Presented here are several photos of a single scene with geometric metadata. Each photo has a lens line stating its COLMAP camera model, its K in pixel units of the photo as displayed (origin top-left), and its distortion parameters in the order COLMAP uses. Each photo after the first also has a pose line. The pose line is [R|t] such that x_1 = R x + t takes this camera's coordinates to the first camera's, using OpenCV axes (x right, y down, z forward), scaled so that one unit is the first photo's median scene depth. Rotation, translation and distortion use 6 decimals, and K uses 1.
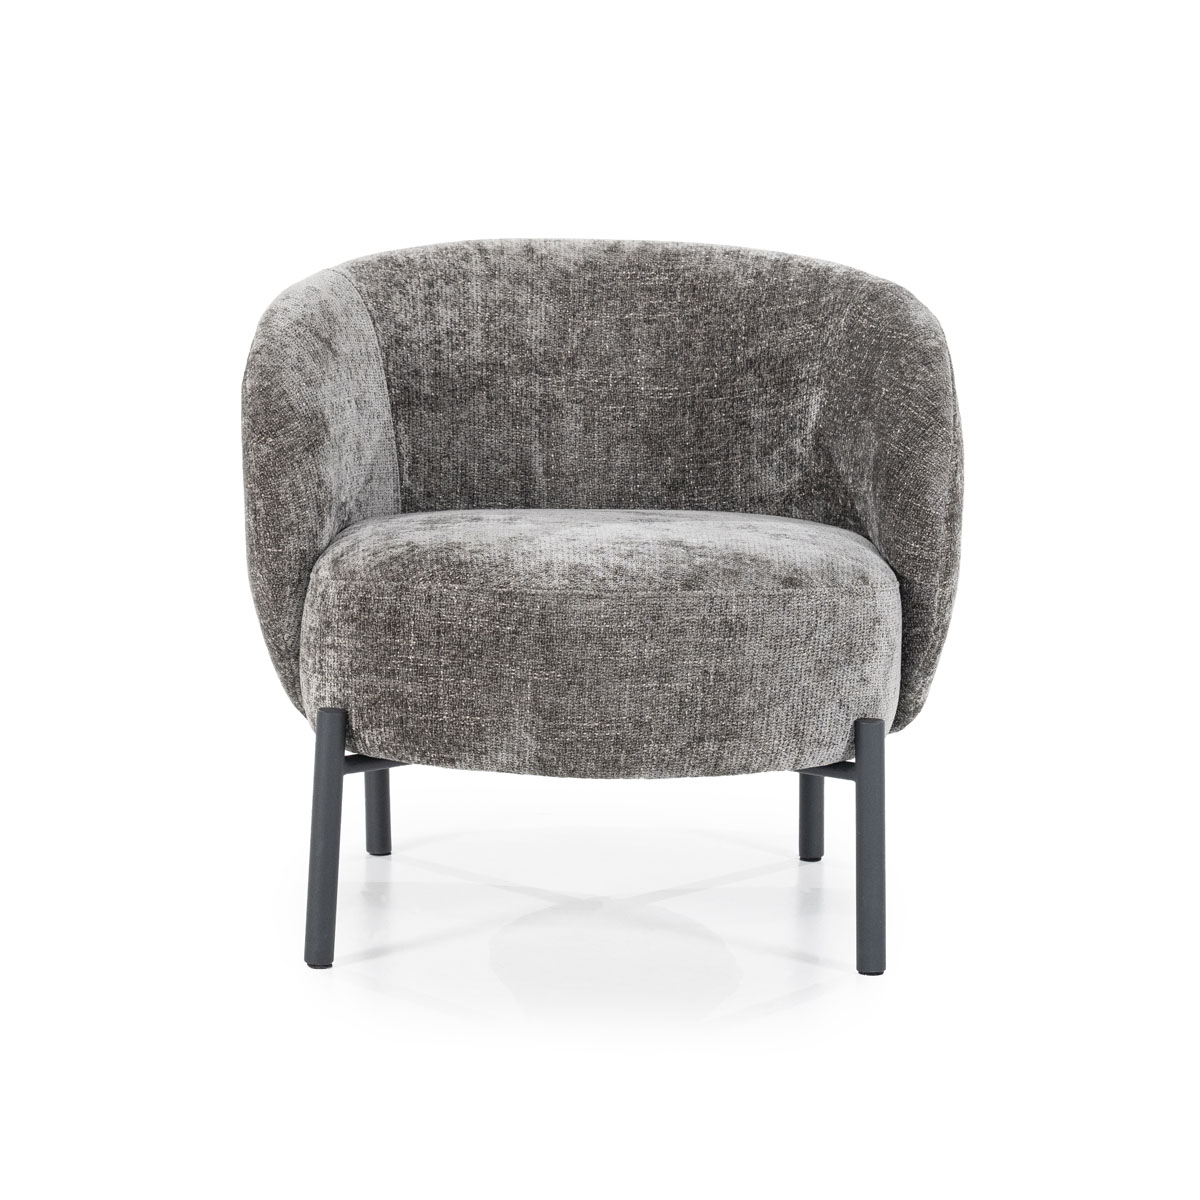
lens RADIAL K [[3393.4, 0, 600.0], [0, 3393.4, 600.0], [0, 0, 1]] dist [0.392237, -0.852106]
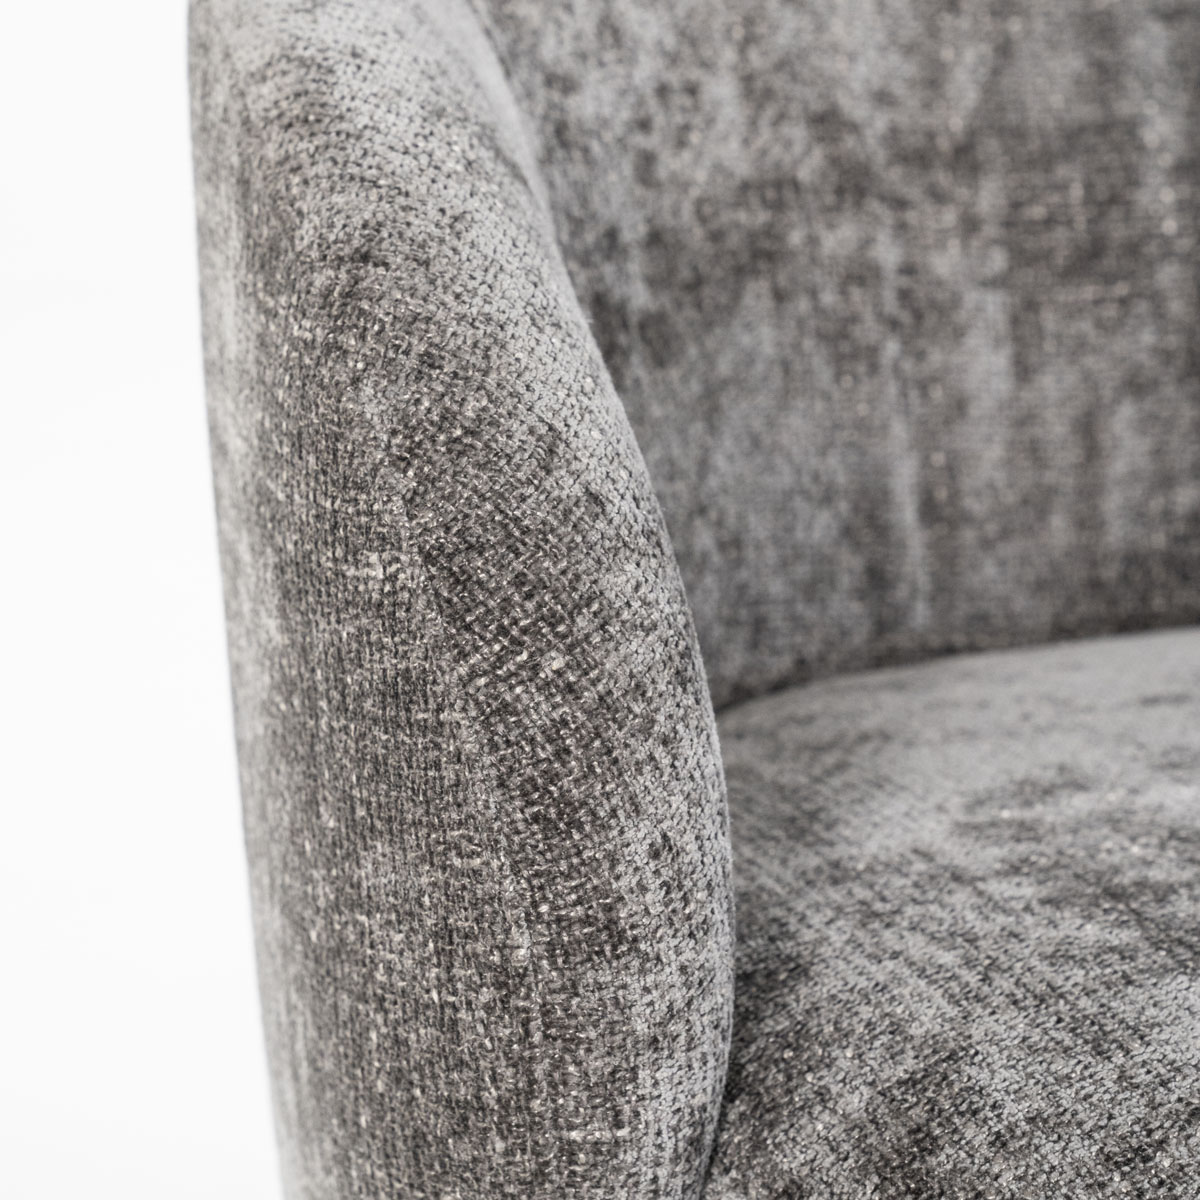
lens RADIAL K [[3393.4, 0, 600.0], [0, 3393.4, 600.0], [0, 0, 1]] dist [0.392237, -0.852106]
pose [[0.932737, -0.095758, 0.347610, -0.156471], [0.053995, 0.990313, 0.127923, -0.072513], [-0.356492, -0.100550, 0.928872, 0.717216]]
